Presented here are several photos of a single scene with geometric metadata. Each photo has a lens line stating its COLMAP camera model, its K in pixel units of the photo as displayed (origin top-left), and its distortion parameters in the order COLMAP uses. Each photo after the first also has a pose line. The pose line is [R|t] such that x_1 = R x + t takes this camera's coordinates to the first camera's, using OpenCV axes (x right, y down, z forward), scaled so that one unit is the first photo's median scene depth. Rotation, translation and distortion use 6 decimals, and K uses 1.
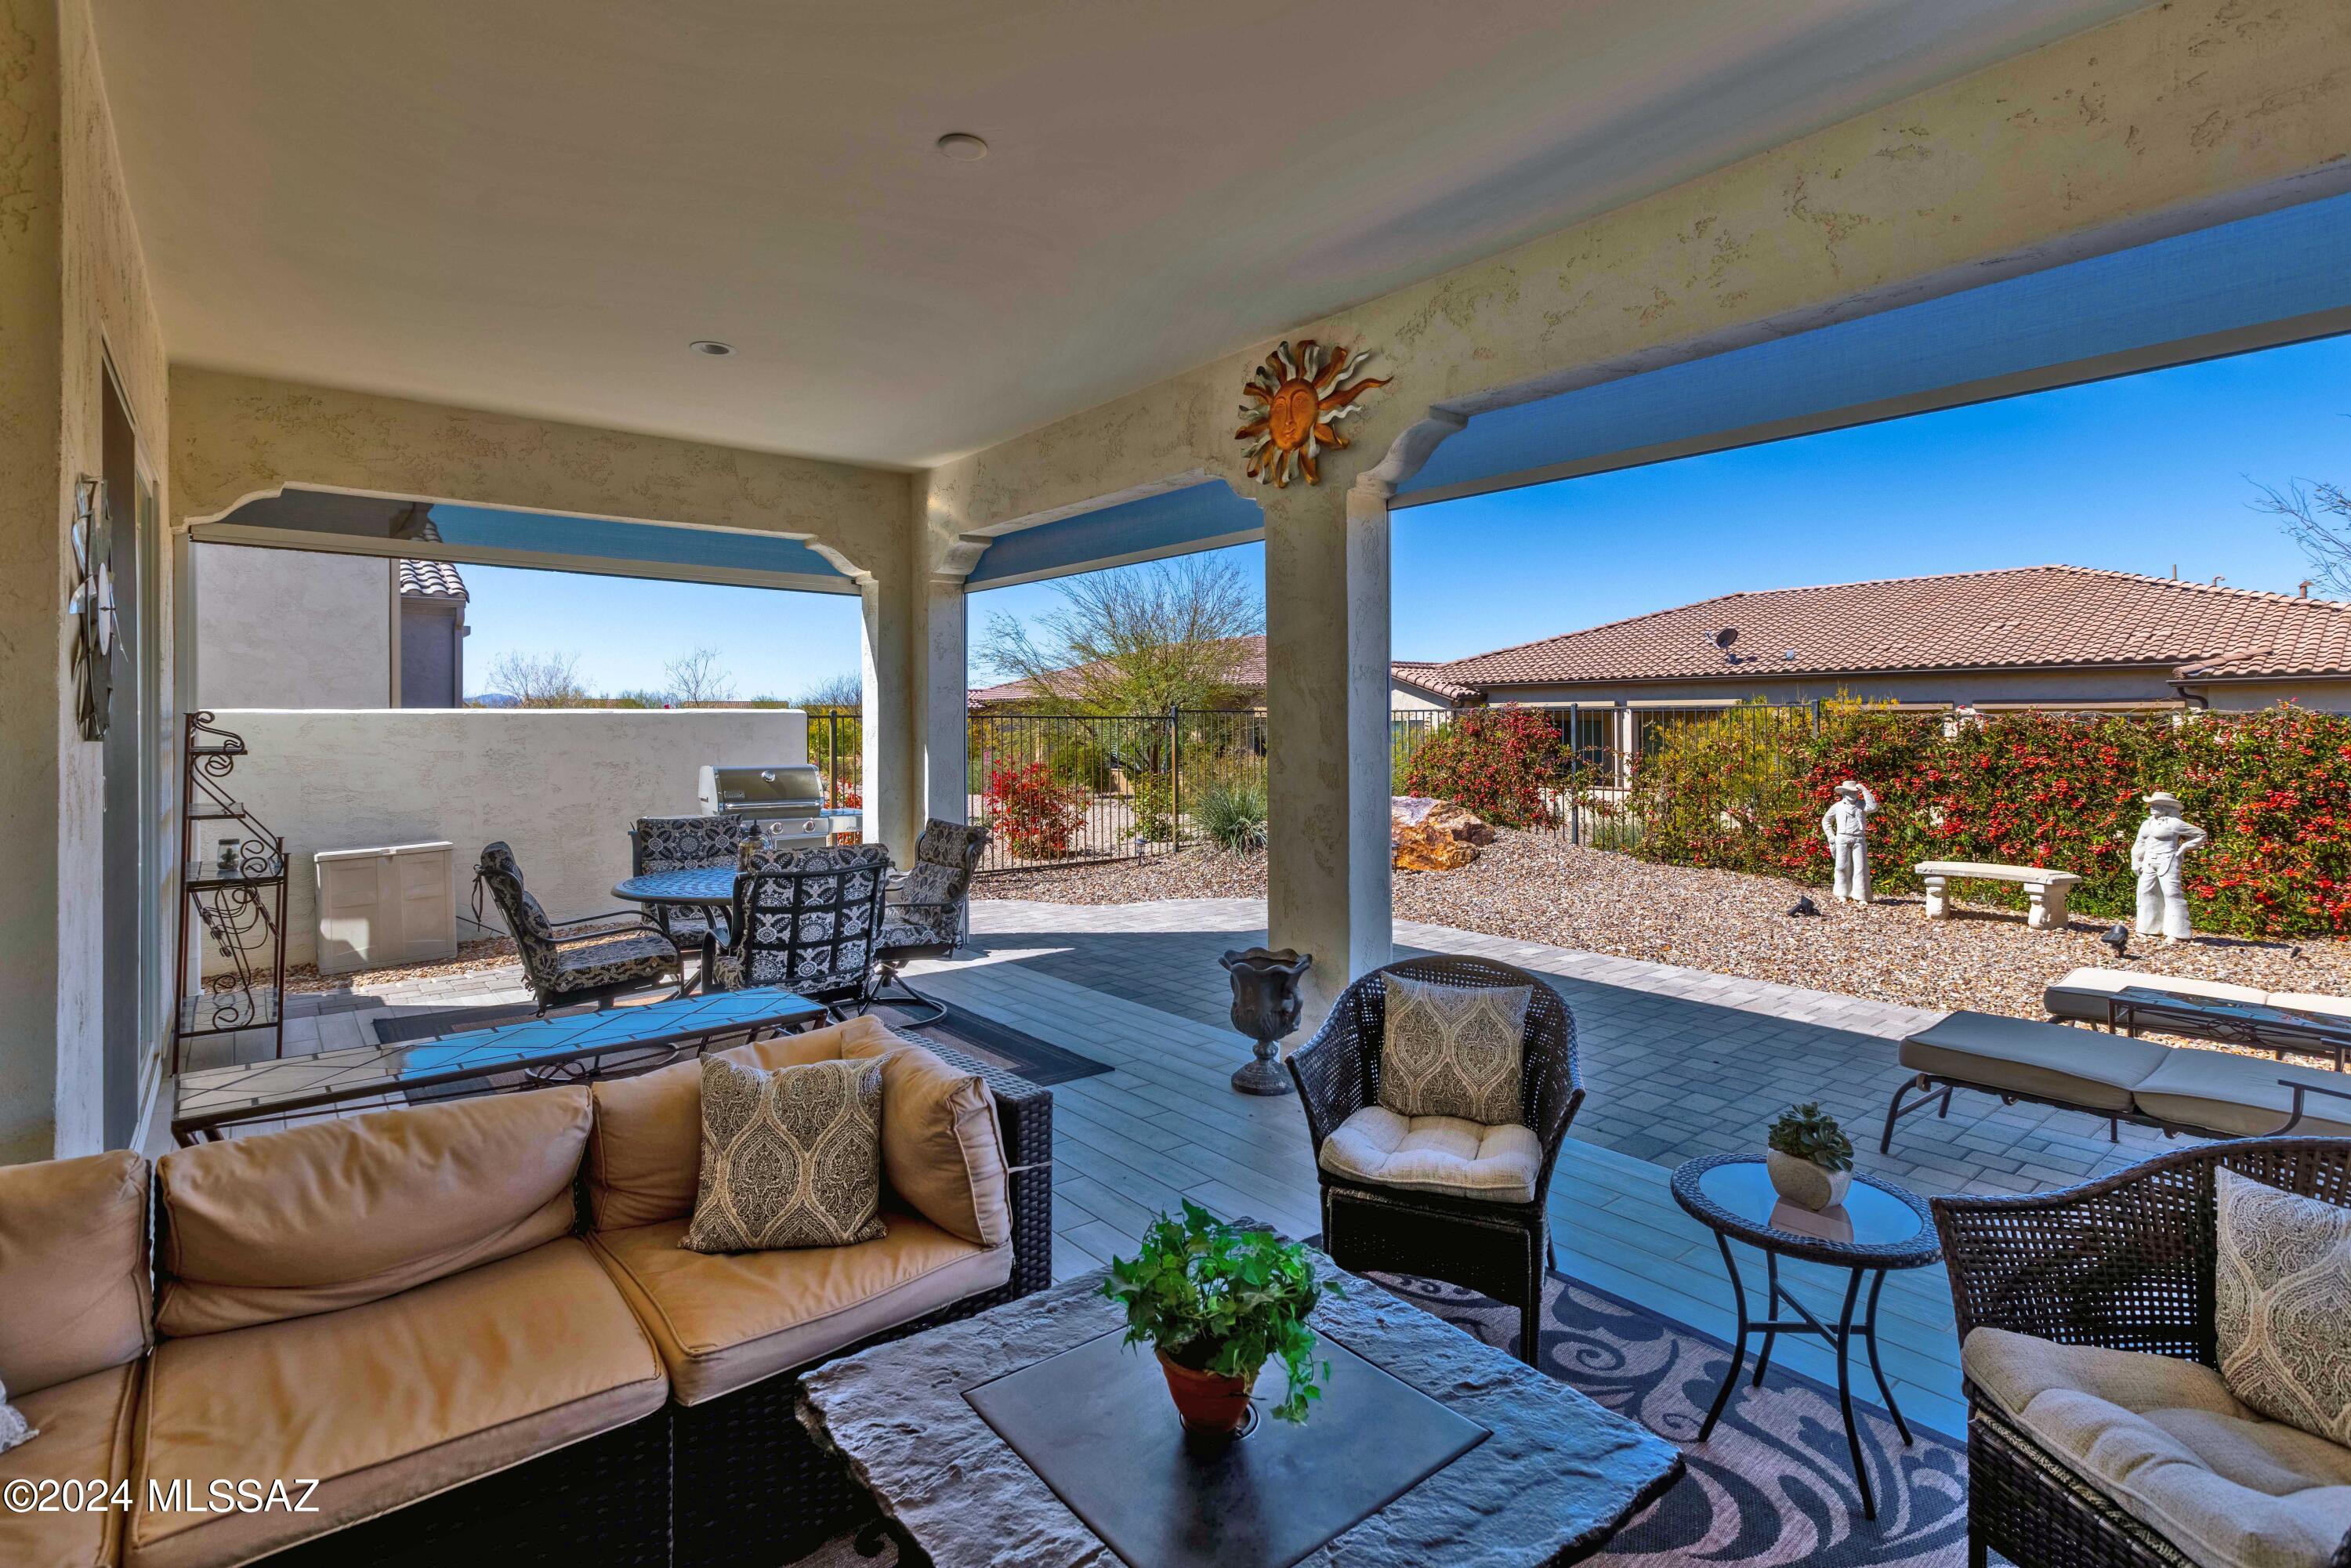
lens RADIAL K [[1107.1, 0, 1207.4], [0, 1107.1, 714.6], [0, 0, 1]] dist [0.005773, 0.000803]
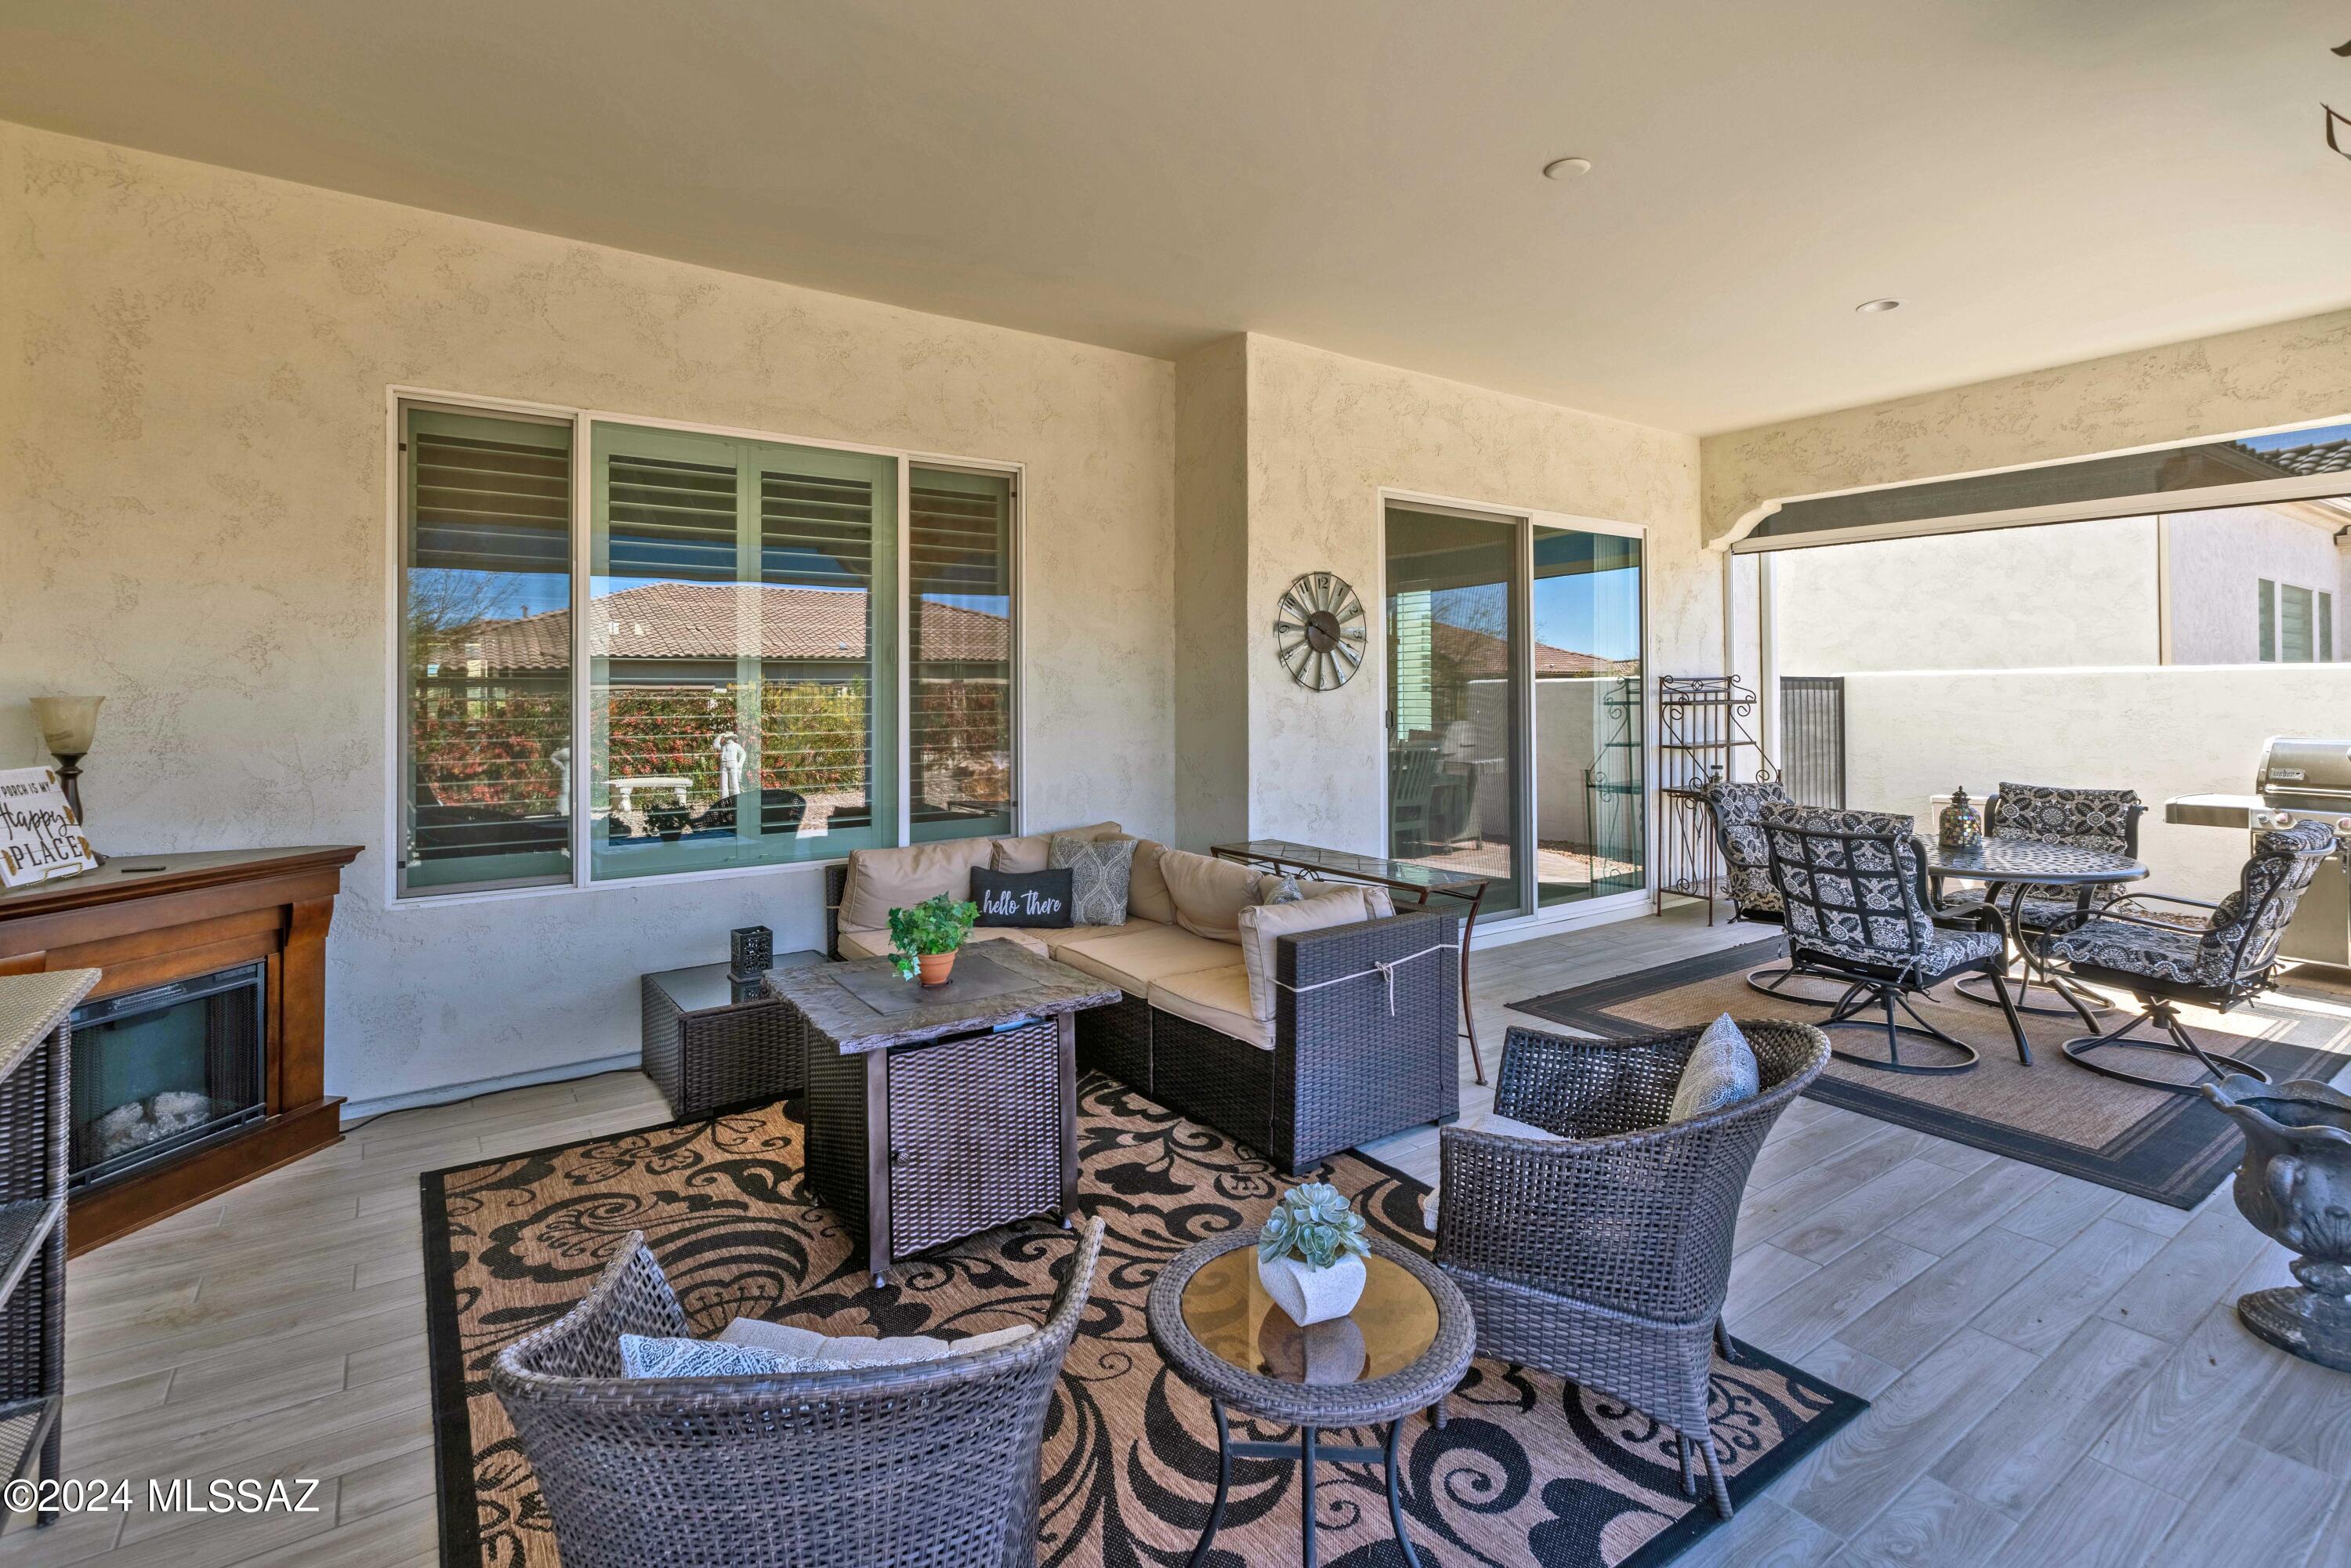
lens RADIAL K [[1107.1, 0, 1166.4], [0, 1107.1, 658.0], [0, 0, 1]] dist [0.005773, 0.000803]
pose [[-0.088420, -0.025784, -0.995749, 0.507606], [0.011740, 0.999569, -0.026925, 0.004655], [0.996014, -0.014071, -0.088079, 0.373855]]
